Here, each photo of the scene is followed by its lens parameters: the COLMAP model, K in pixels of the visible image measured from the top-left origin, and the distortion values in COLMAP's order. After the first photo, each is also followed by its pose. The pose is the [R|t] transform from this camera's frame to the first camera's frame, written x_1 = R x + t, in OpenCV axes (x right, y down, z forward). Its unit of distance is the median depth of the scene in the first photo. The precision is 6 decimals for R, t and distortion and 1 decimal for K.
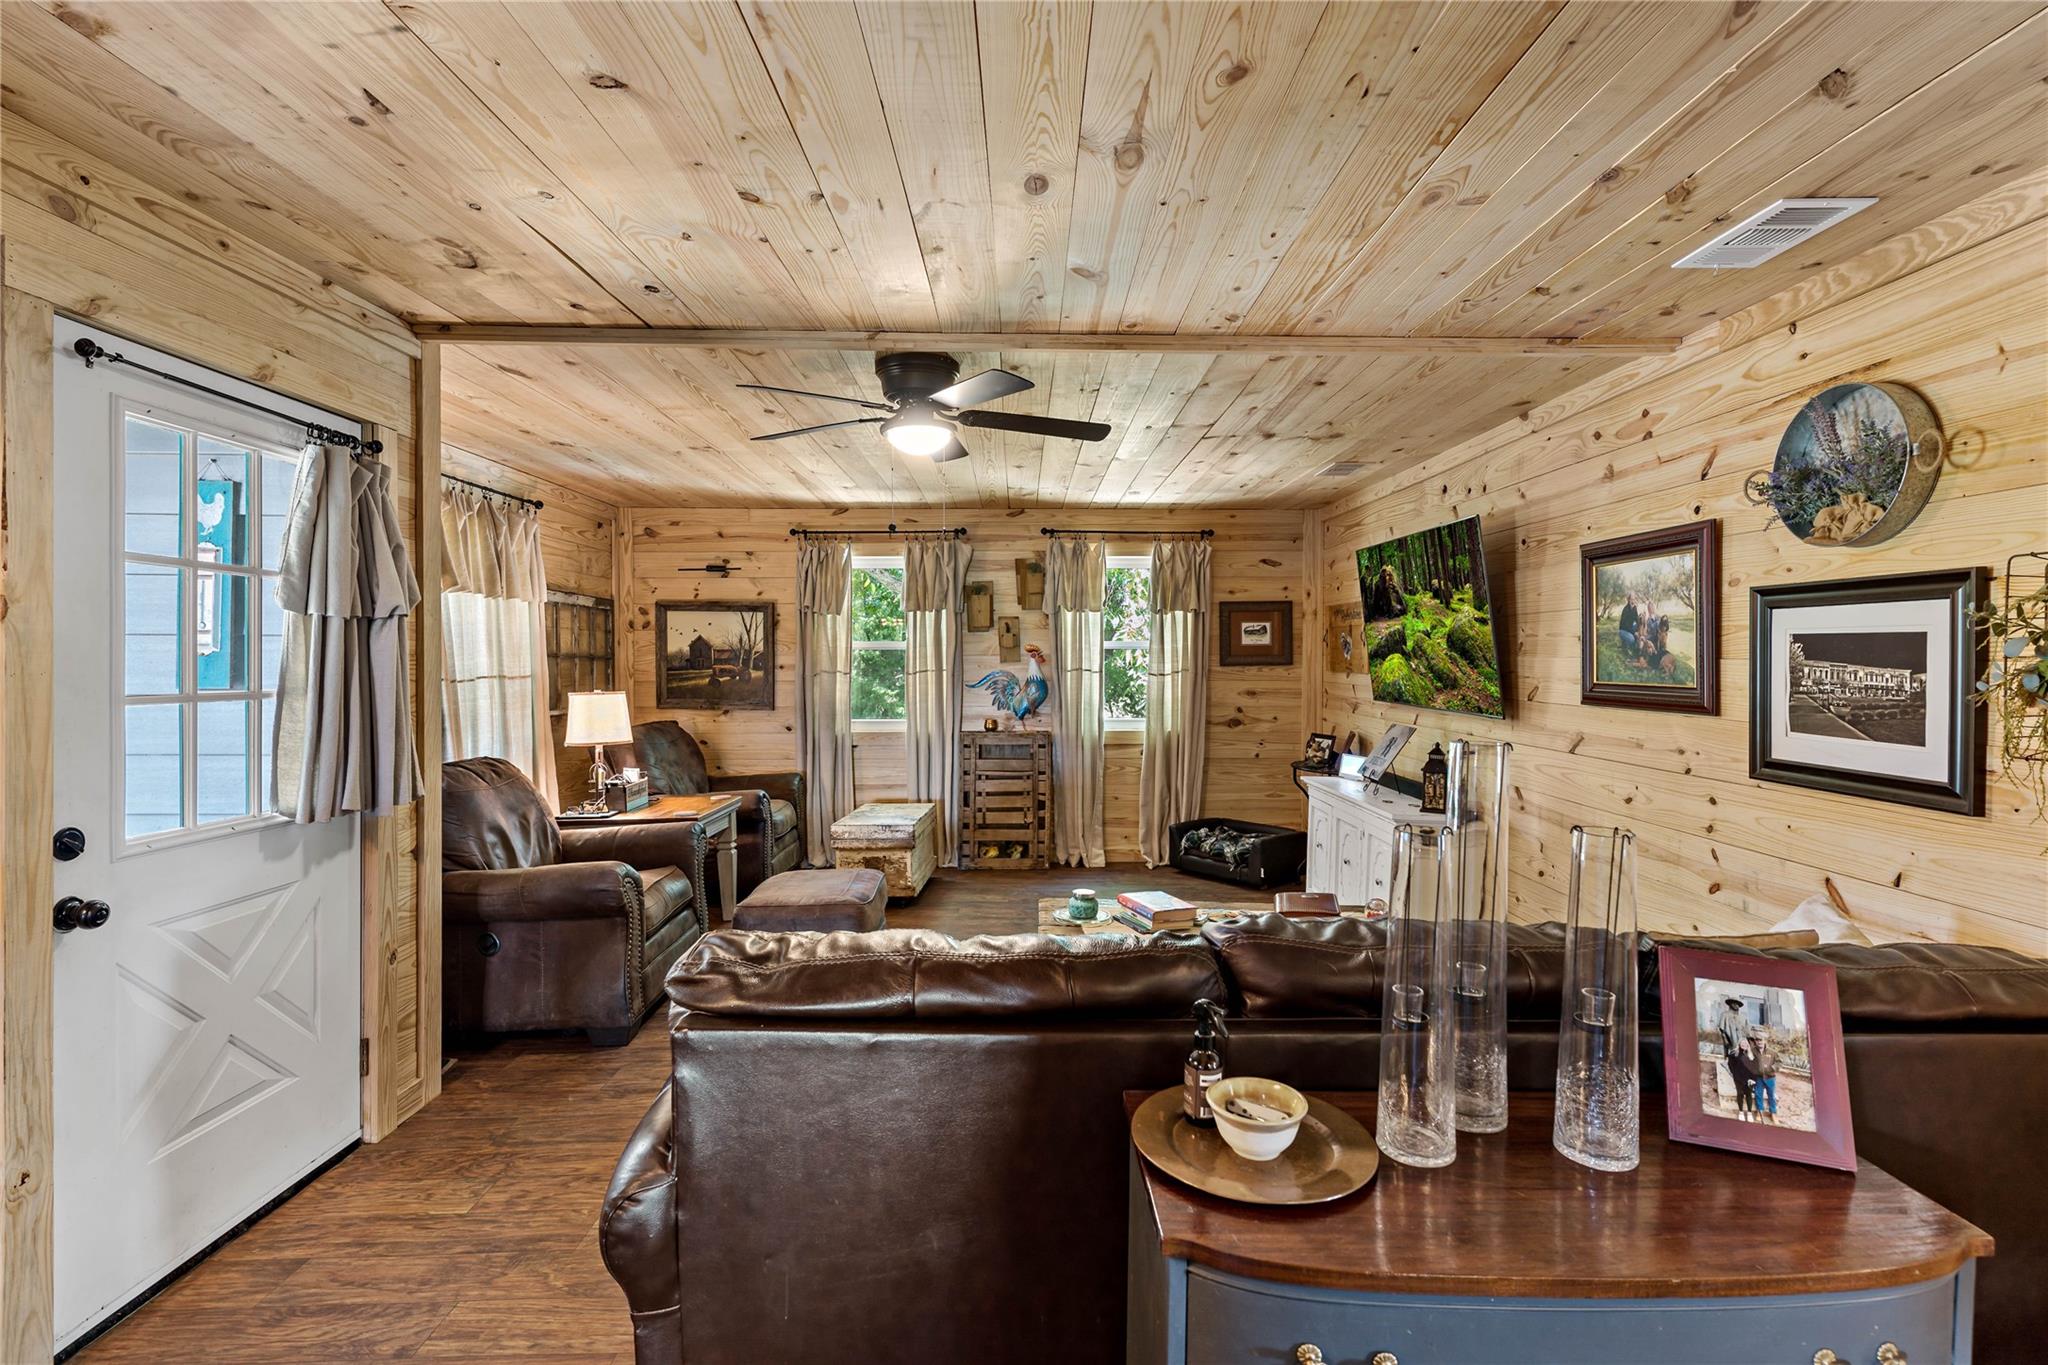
lens RADIAL K [[989.5, 0, 1013.1], [0, 989.5, 676.6], [0, 0, 1]] dist [0.002594, 0.000189]
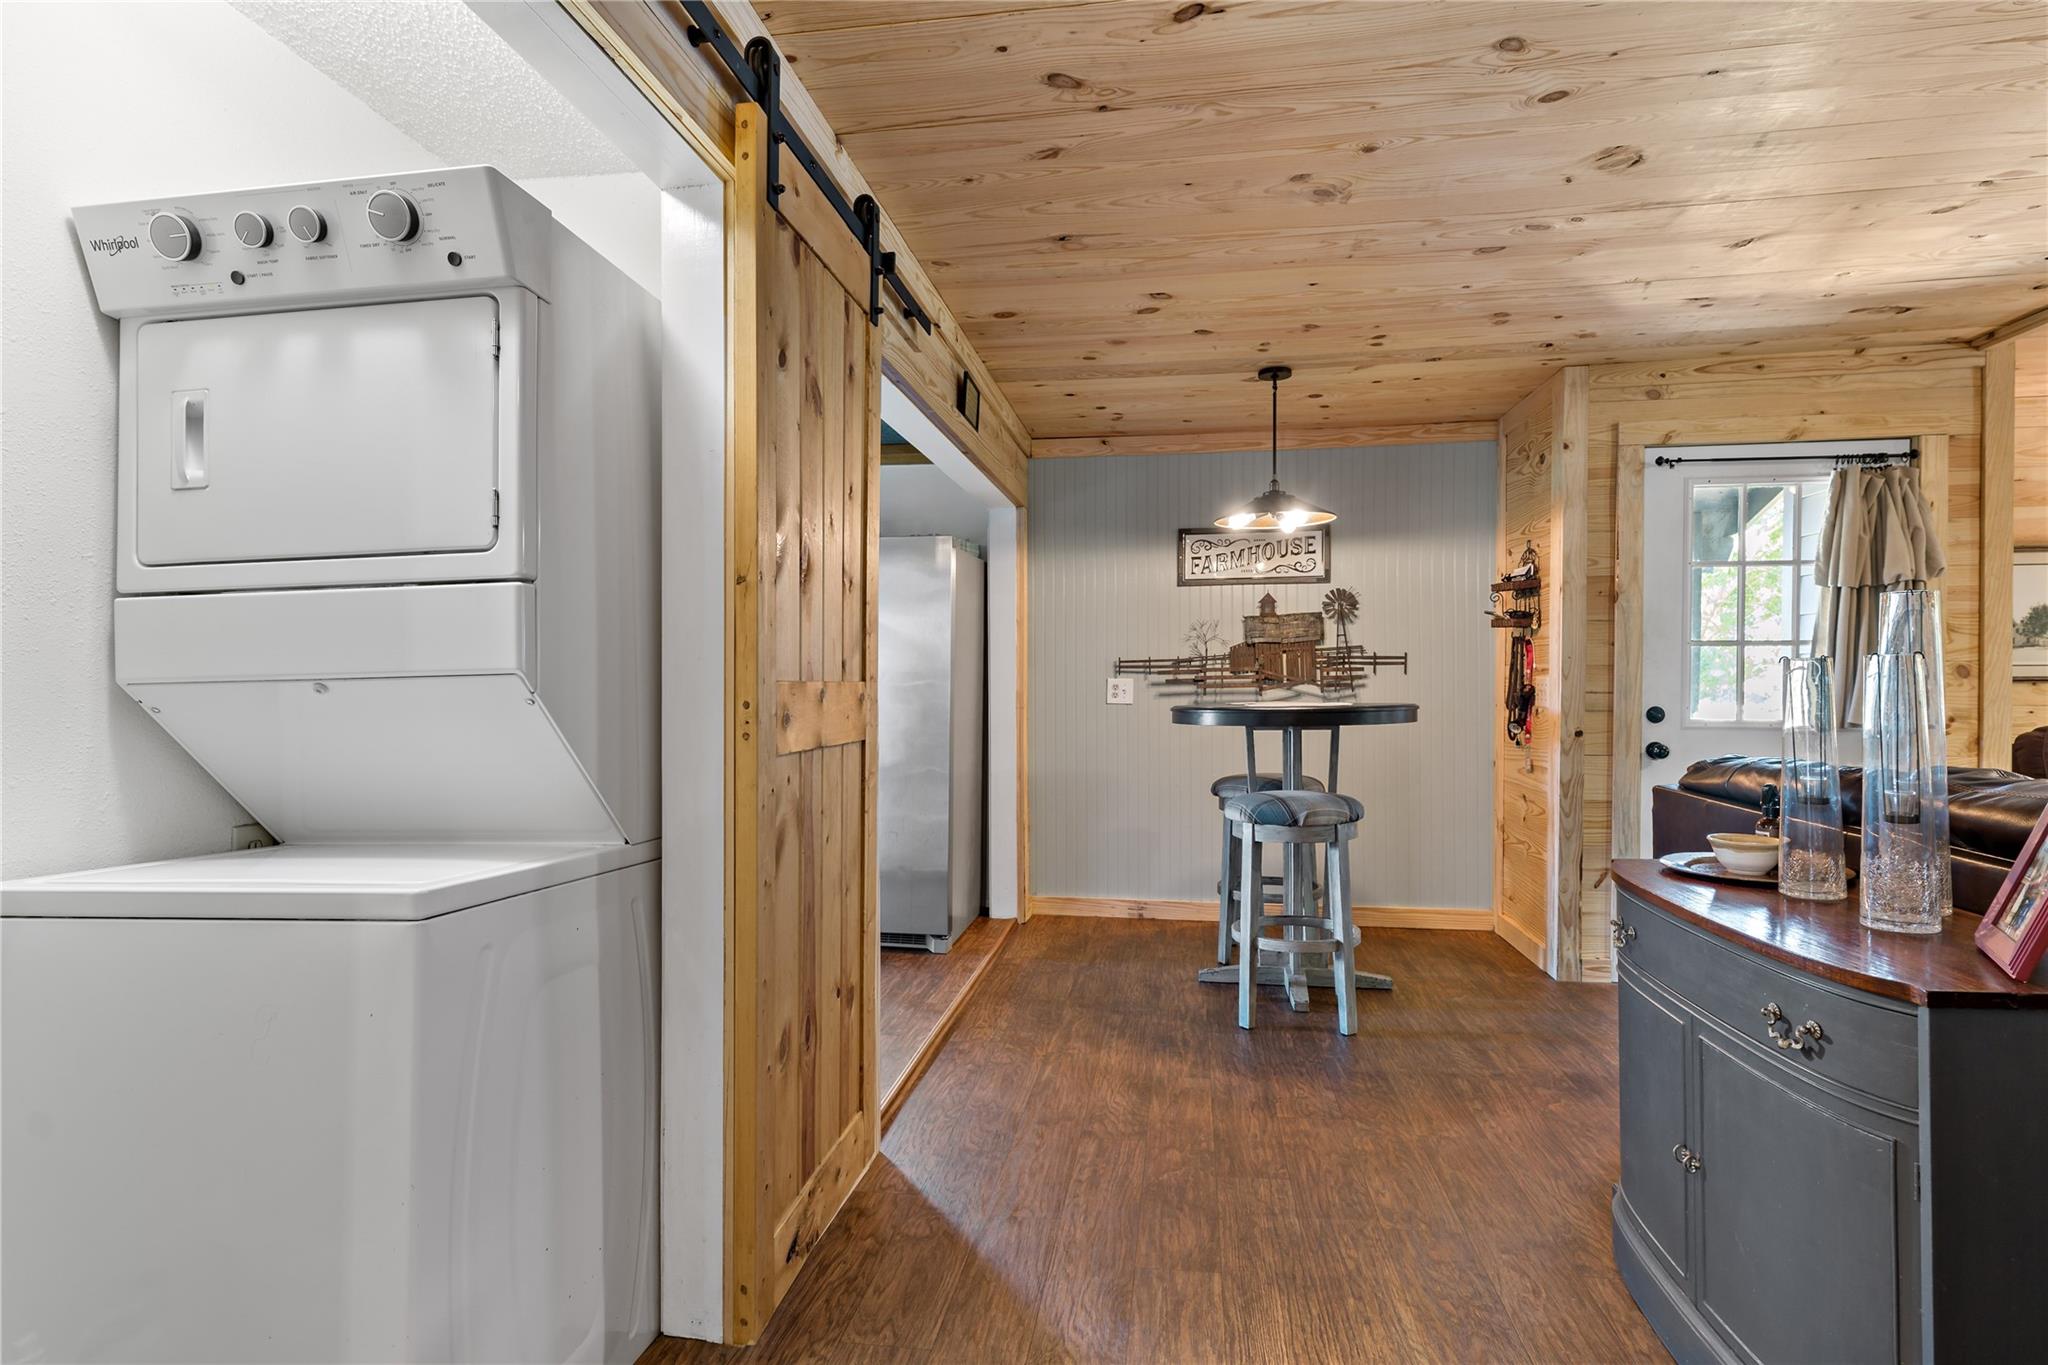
lens RADIAL K [[1060.9, 0, 1022.3], [0, 1060.9, 683.7], [0, 0, 1]] dist [0.000310, 0.000029]
pose [[-0.165155, -0.007940, -0.986236, 1.211506], [-0.017158, 0.999839, -0.005177, 0.127377], [0.986118, 0.016067, -0.165265, 0.100659]]
